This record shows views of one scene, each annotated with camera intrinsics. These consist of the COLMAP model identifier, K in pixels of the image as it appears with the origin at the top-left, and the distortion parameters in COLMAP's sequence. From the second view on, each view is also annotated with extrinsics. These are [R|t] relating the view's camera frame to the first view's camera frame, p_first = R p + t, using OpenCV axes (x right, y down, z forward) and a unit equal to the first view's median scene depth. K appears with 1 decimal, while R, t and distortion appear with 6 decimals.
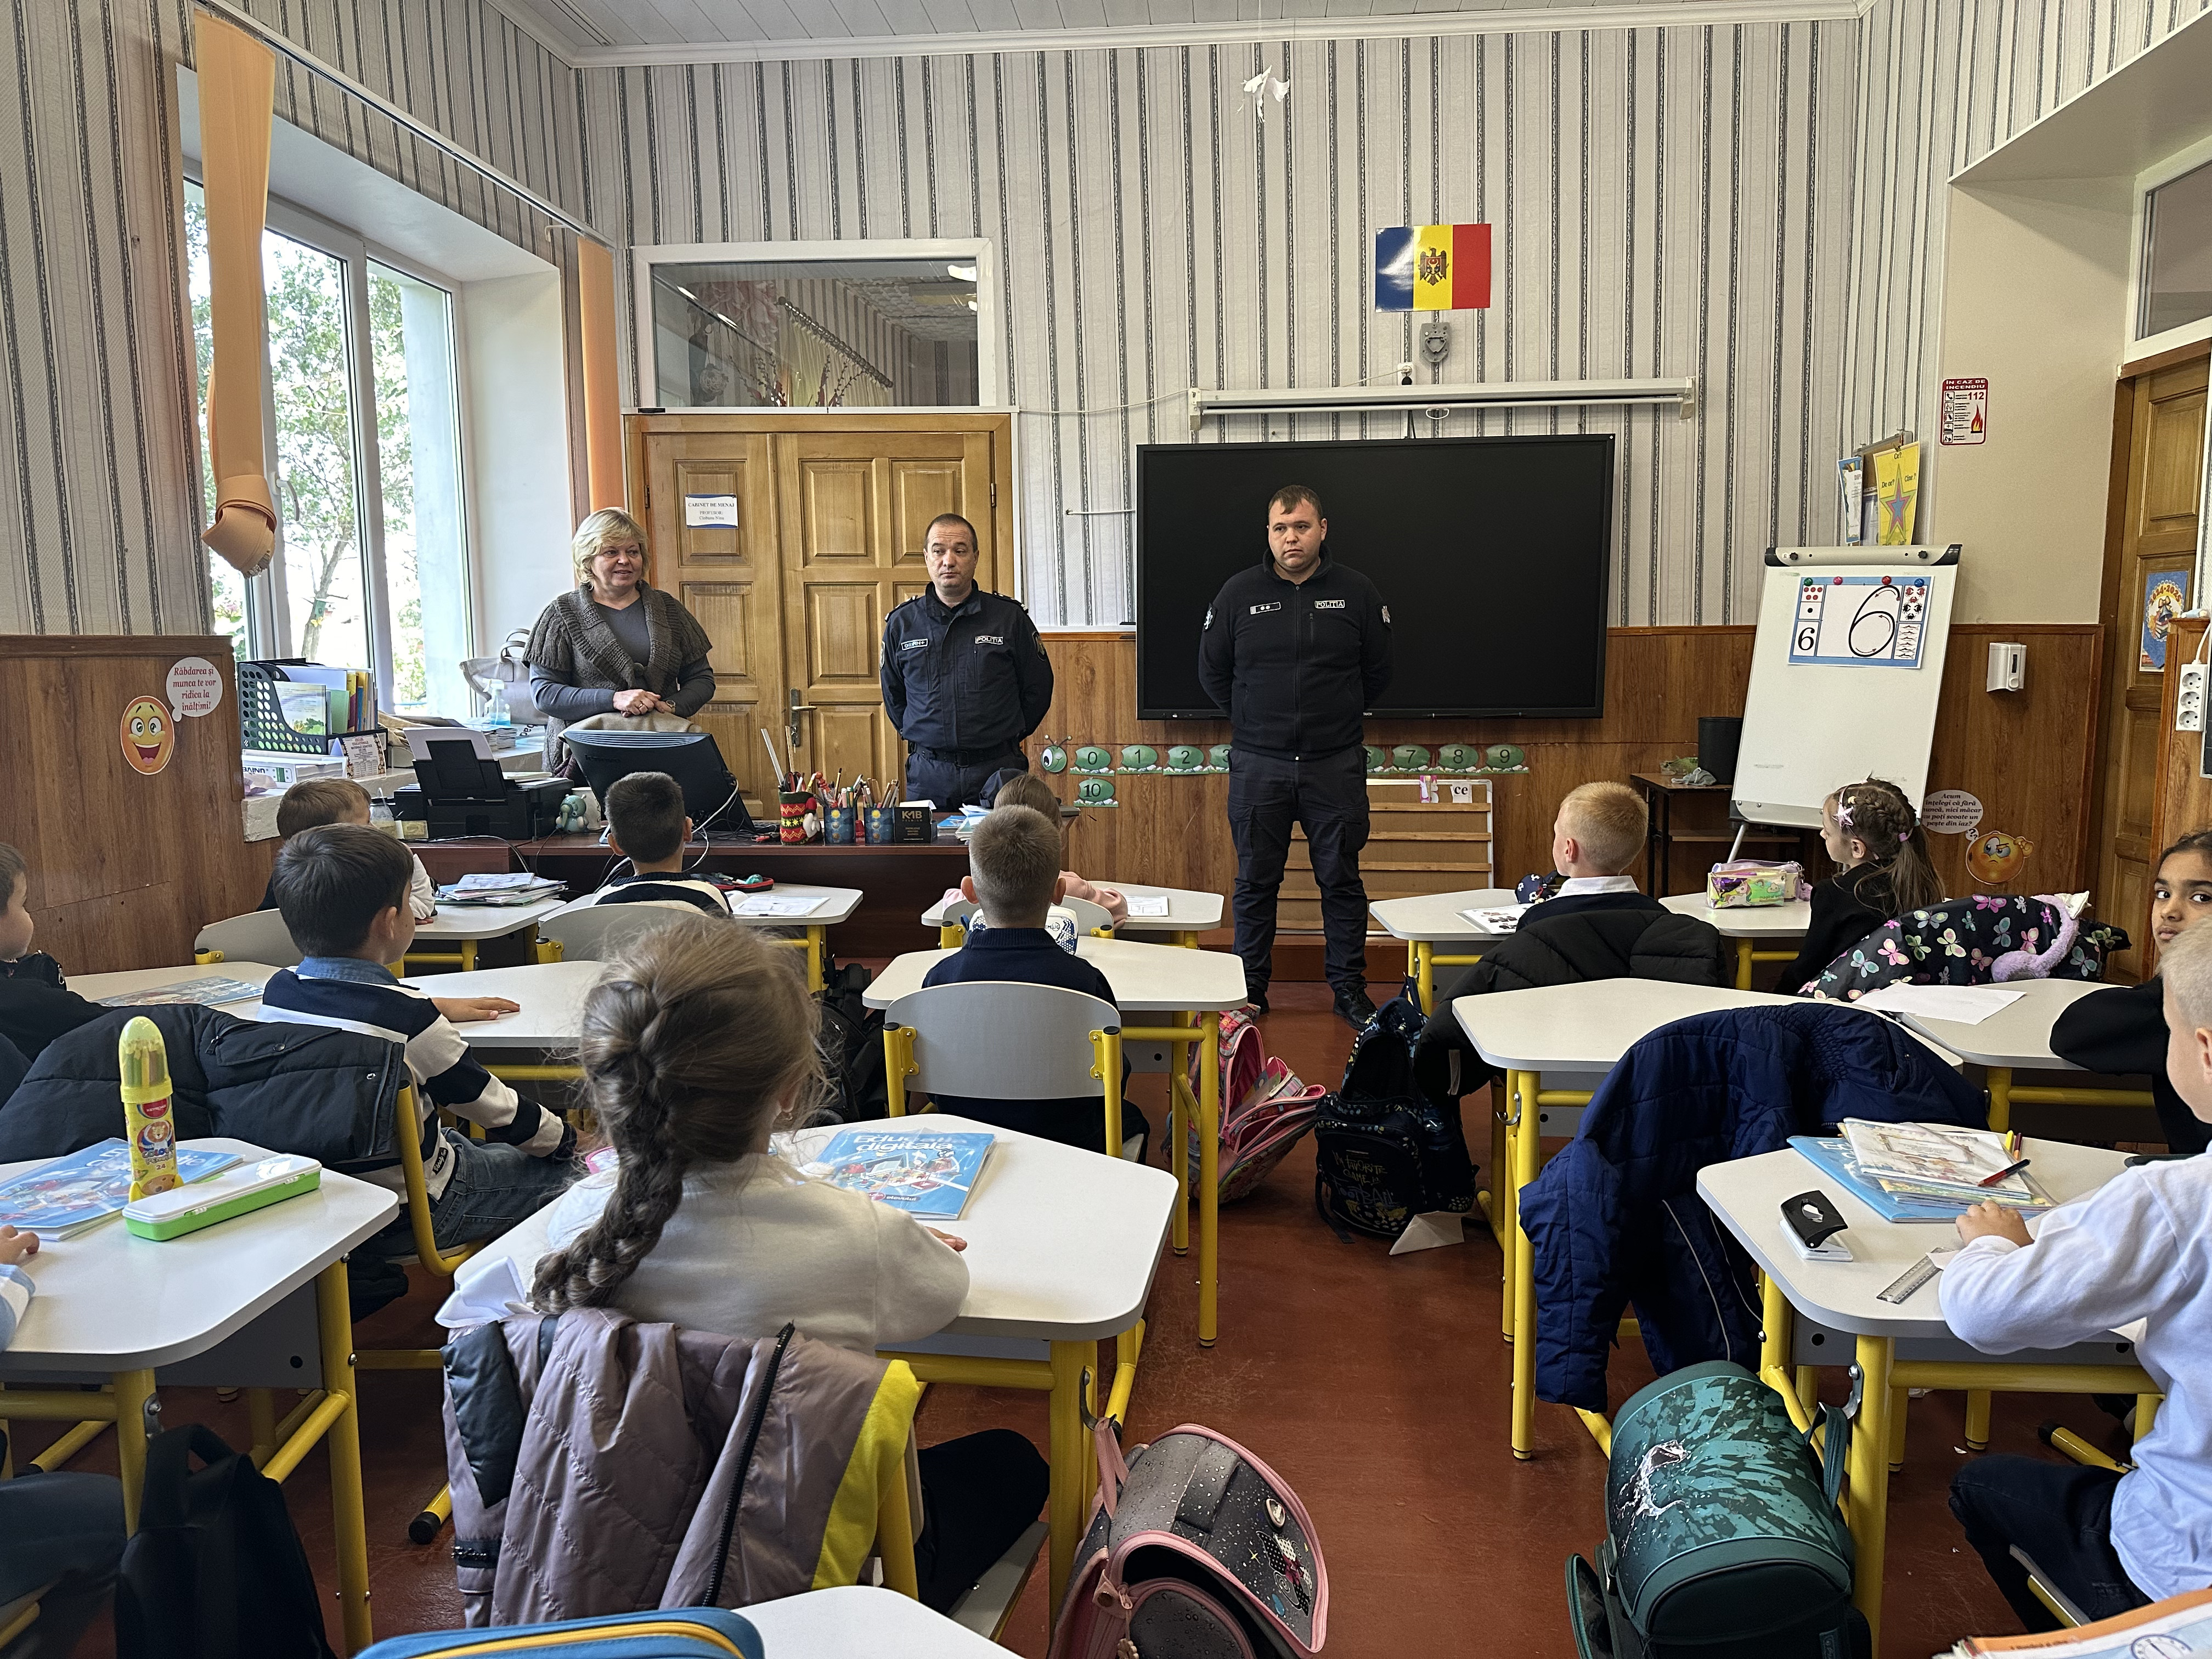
lens RADIAL K [[1575.5, 0, 1107.9], [0, 1575.5, 840.9], [0, 0, 1]] dist [0.013890, -0.021646]
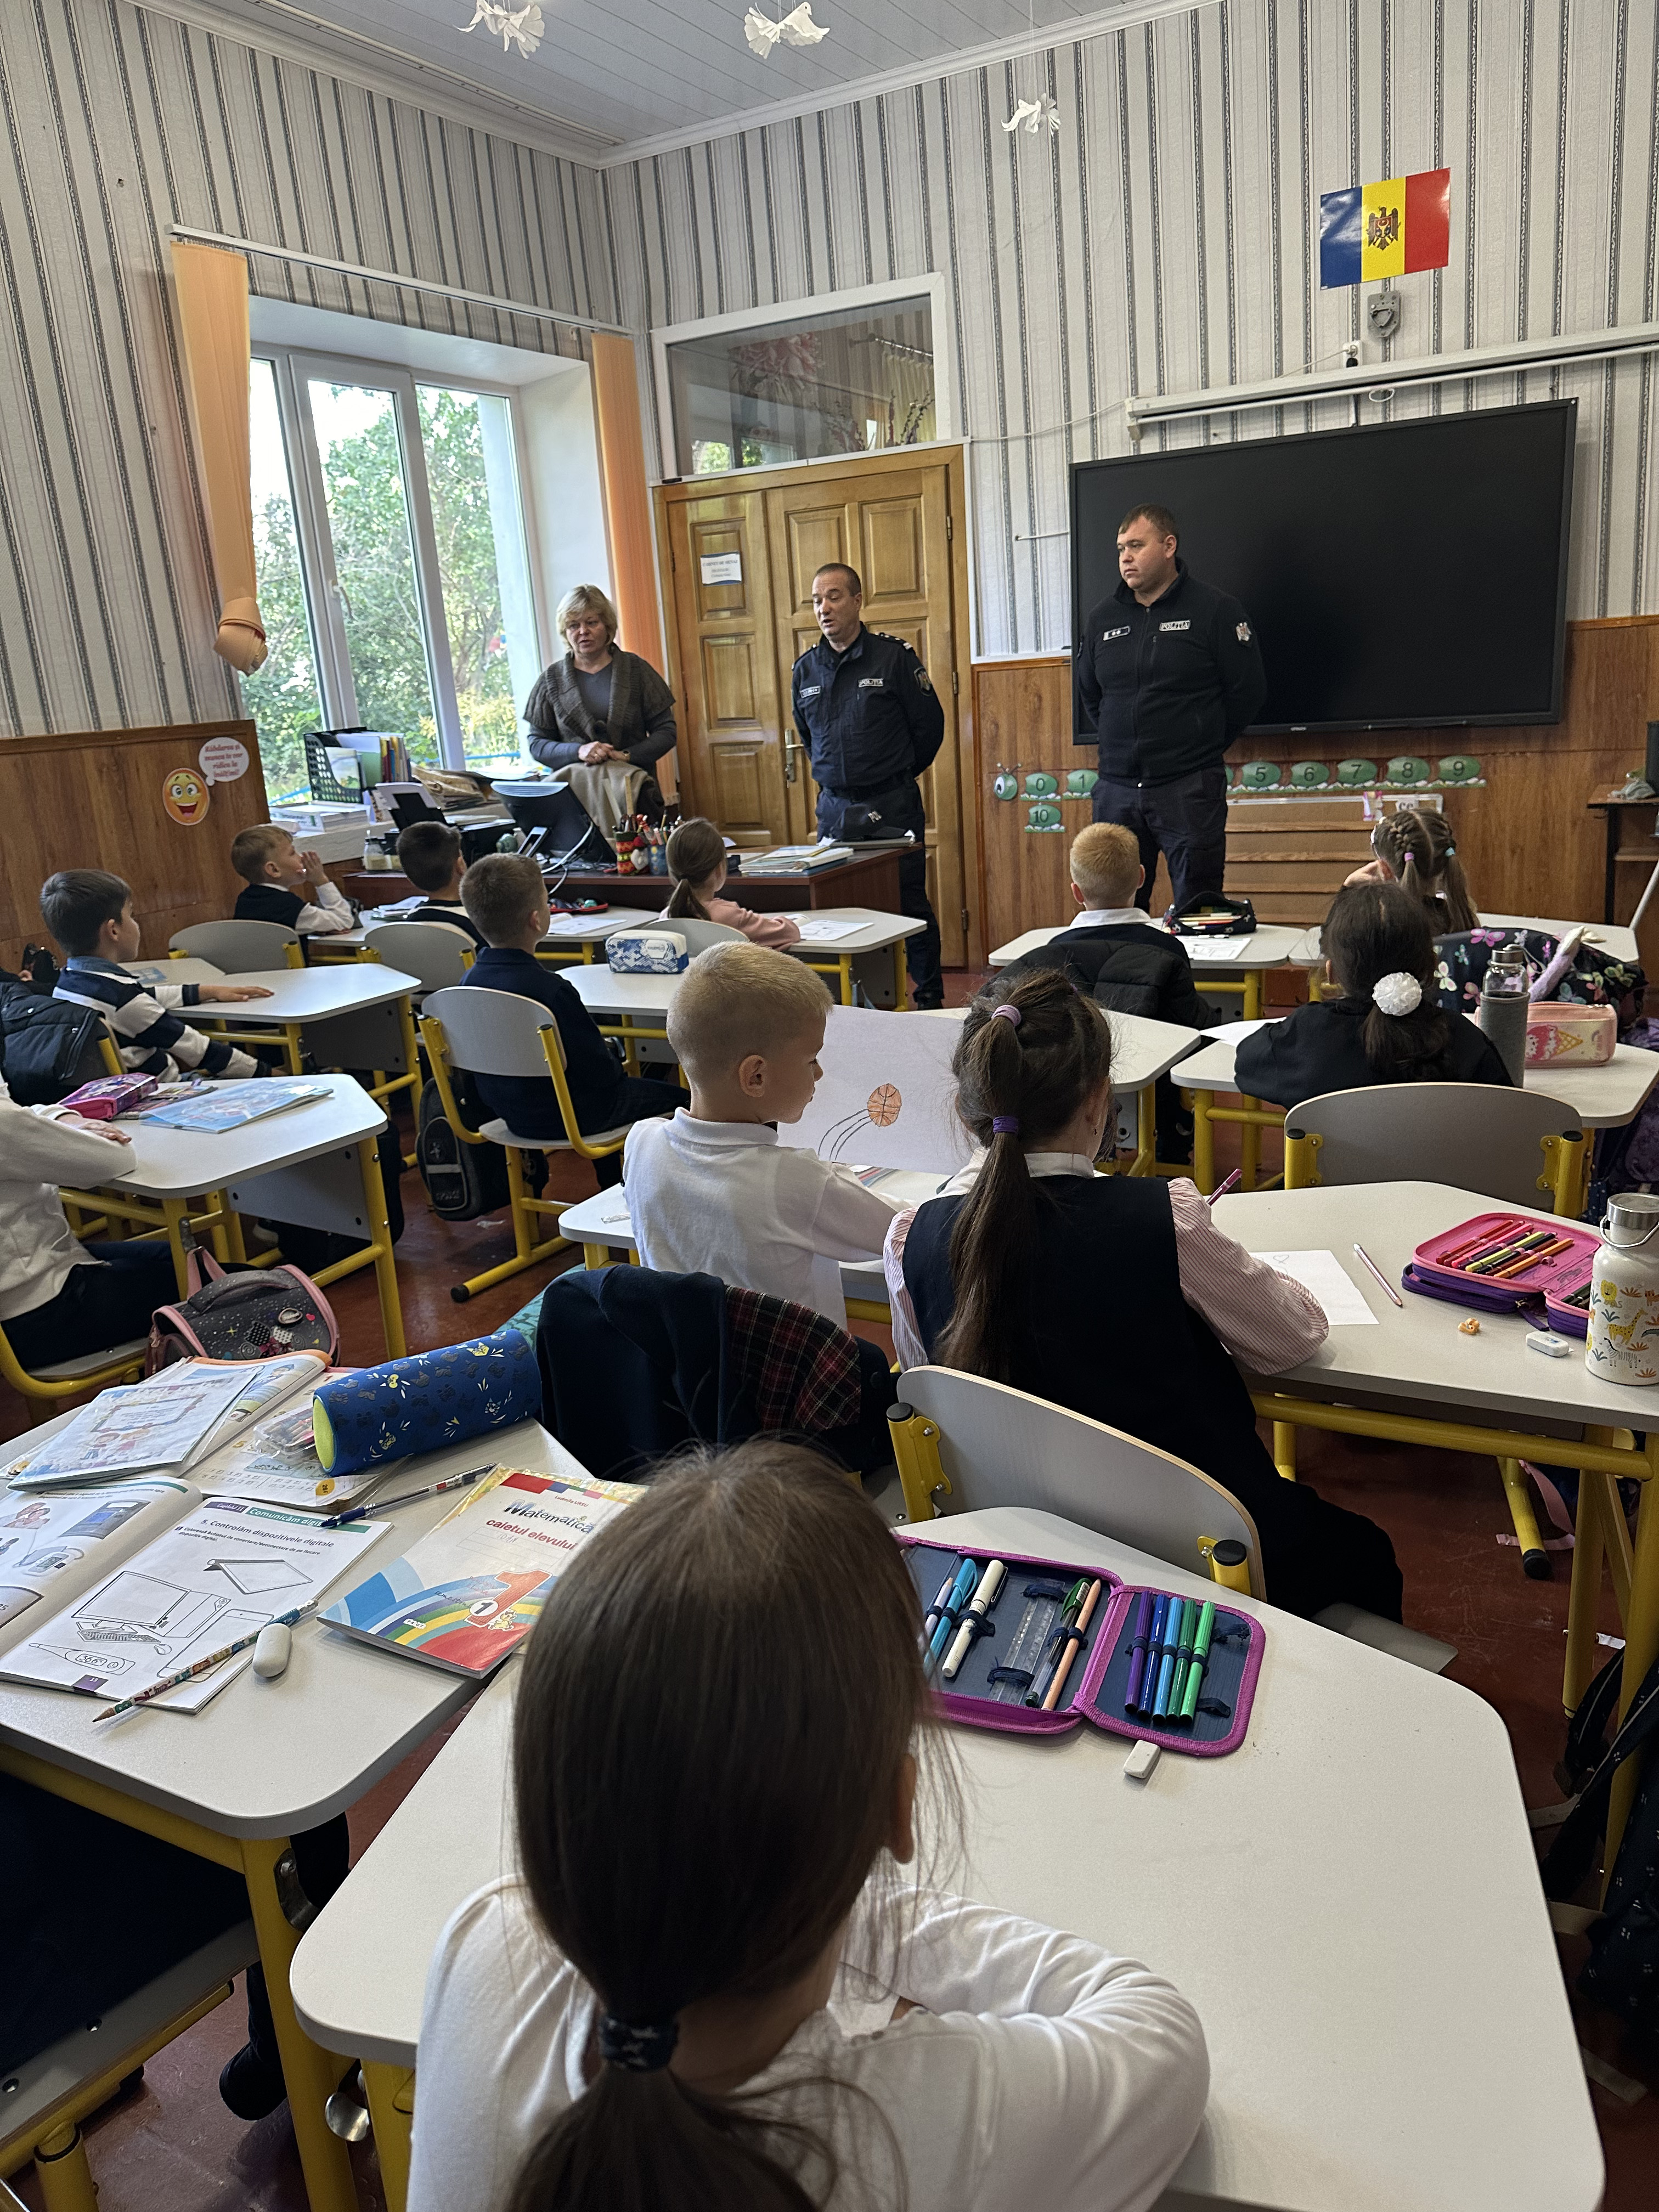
lens RADIAL K [[1497.6, 0, 633.6], [0, 1497.6, 1080.8], [0, 0, 1]] dist [0.023992, -0.034450]
pose [[0.898503, 0.055909, -0.435393, 0.218261], [0.008686, 0.989397, 0.144973, -0.004387], [0.438882, -0.134040, 0.888491, -0.030939]]
